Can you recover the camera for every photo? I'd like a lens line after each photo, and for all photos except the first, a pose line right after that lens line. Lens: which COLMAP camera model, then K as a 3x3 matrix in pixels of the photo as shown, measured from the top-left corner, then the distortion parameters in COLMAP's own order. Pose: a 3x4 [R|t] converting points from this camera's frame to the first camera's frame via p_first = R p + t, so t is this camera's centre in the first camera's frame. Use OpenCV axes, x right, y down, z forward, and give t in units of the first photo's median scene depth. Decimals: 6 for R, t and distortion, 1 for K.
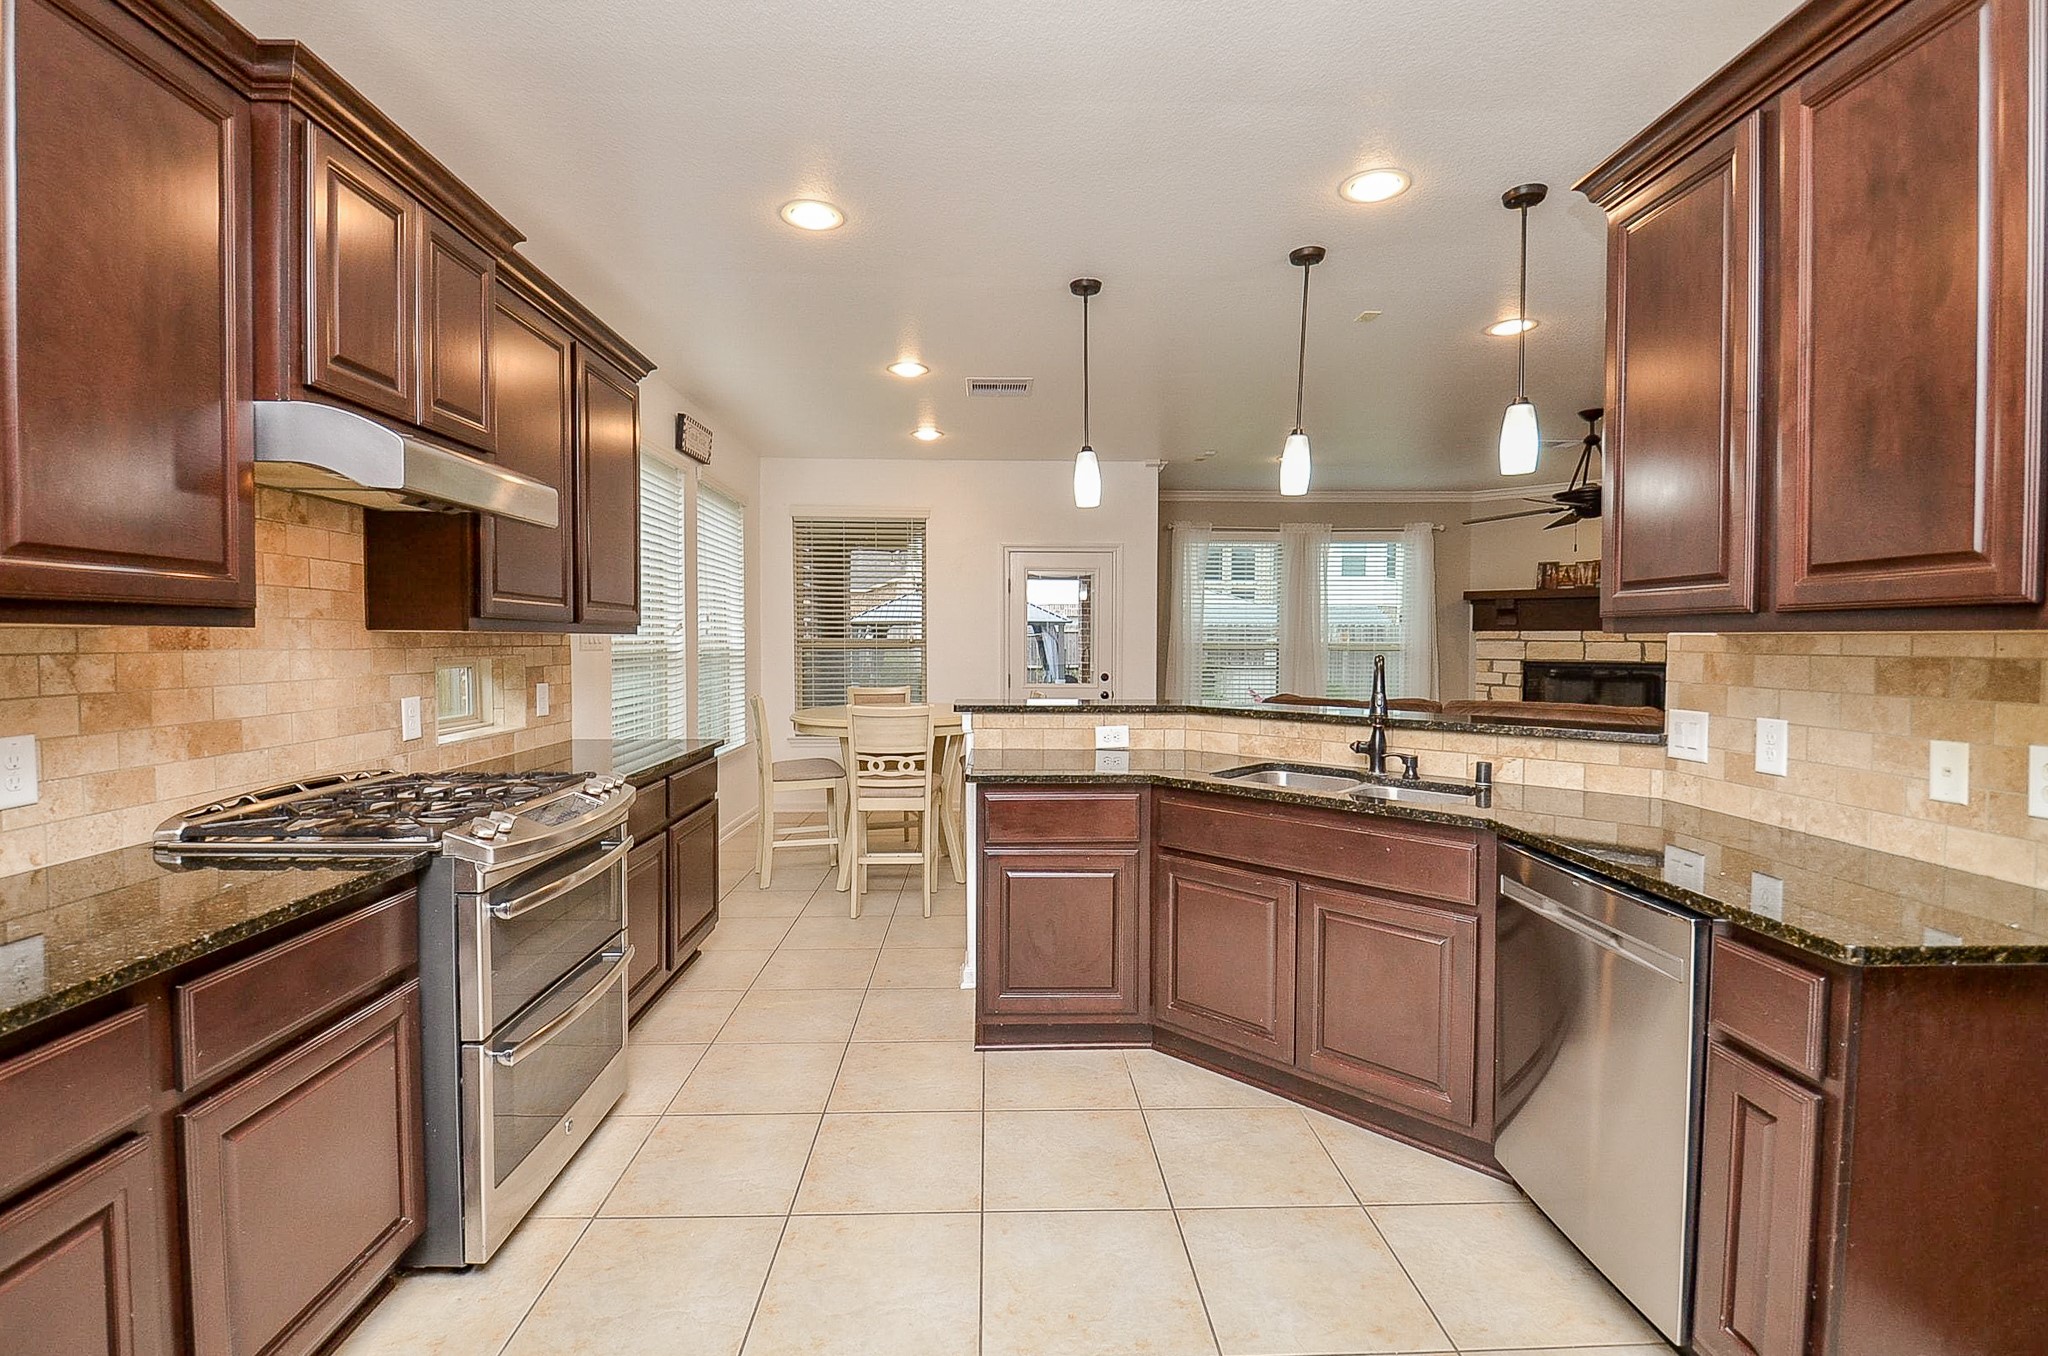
lens RADIAL K [[919.5, 0, 1021.3], [0, 919.5, 667.9], [0, 0, 1]] dist [0.037185, -0.032205]
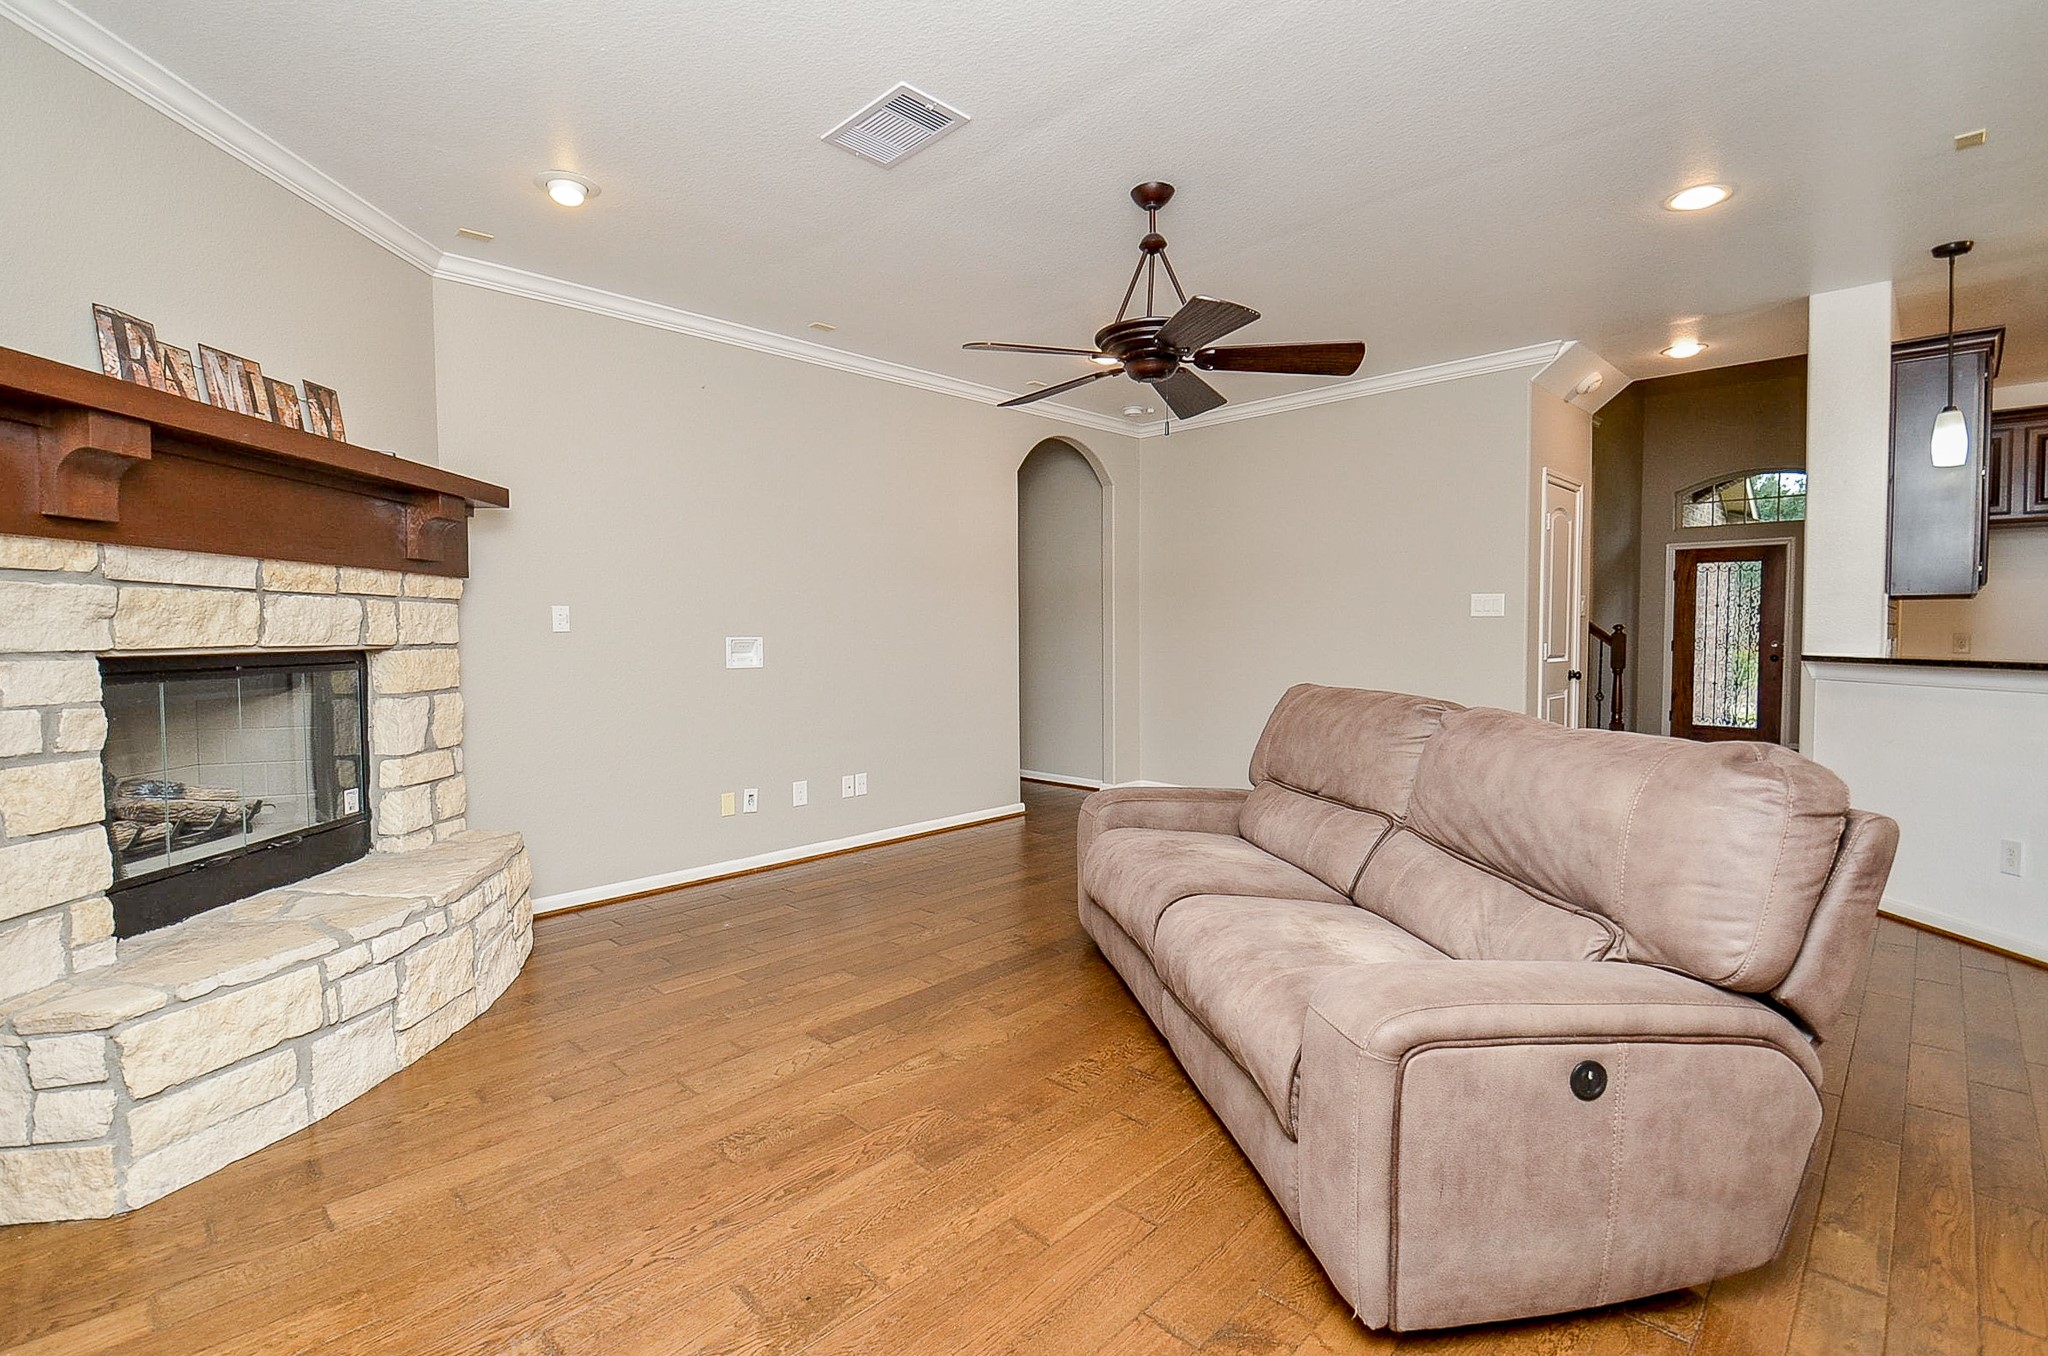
lens RADIAL K [[919.5, 0, 1021.3], [0, 919.5, 667.9], [0, 0, 1]] dist [0.037185, -0.032205]
pose [[-0.687791, -0.029476, 0.725310, 0.168241], [0.027328, 0.997416, 0.066449, -0.015406], [-0.725394, 0.065524, -0.685208, 1.032637]]
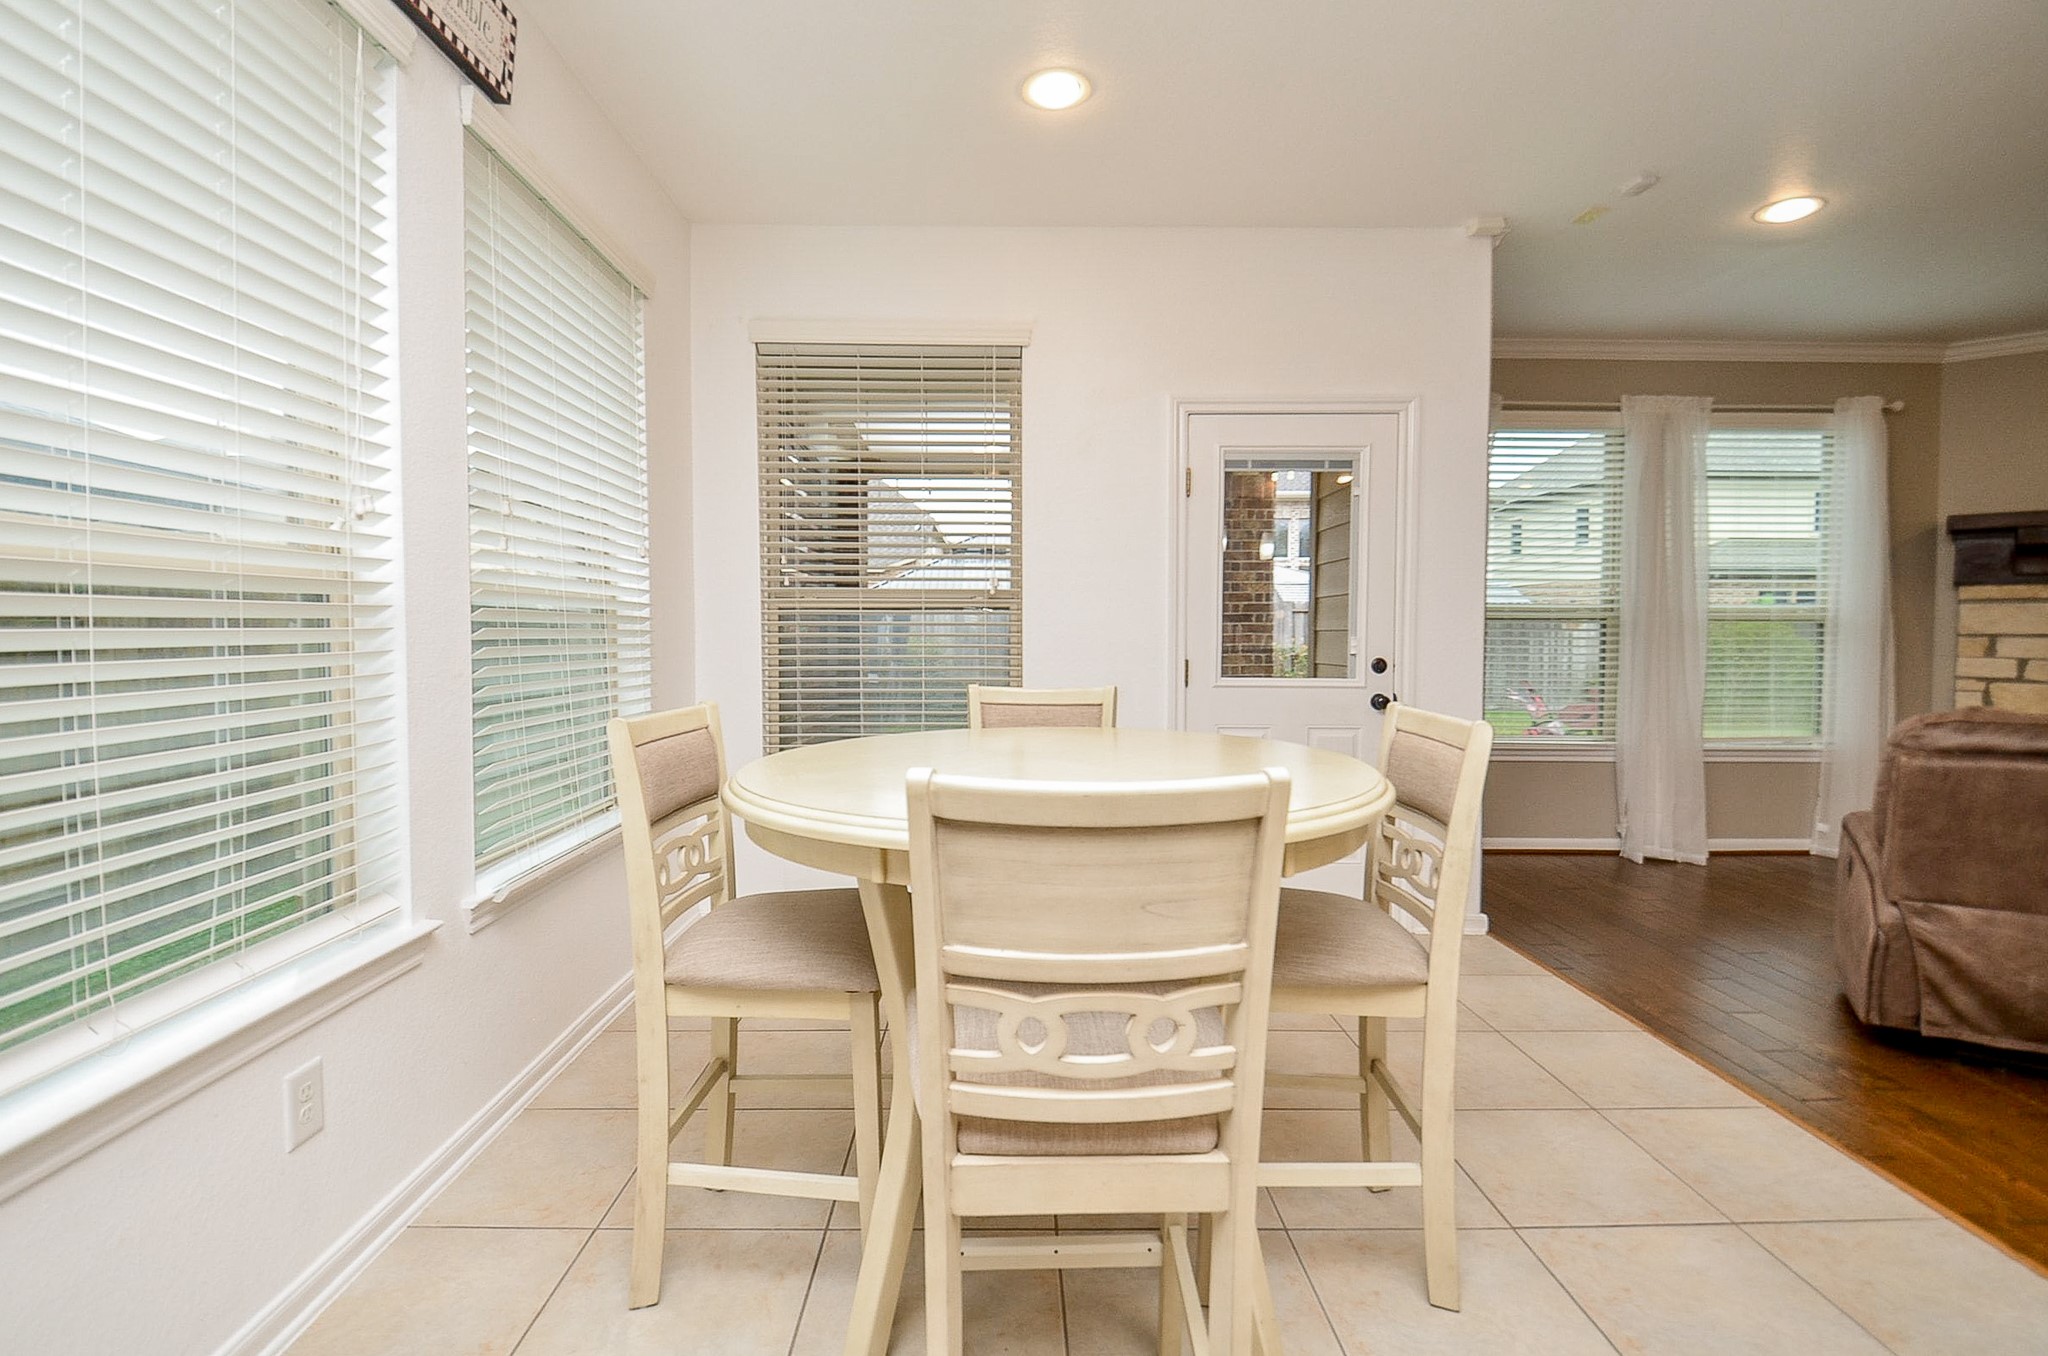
lens RADIAL K [[919.5, 0, 1021.3], [0, 919.5, 667.9], [0, 0, 1]] dist [0.037185, -0.032205]
pose [[0.999988, -0.001785, -0.004586, -0.093716], [0.001785, 0.999998, 0.000042, 0.010562], [0.004586, -0.000050, 0.999989, 0.458737]]
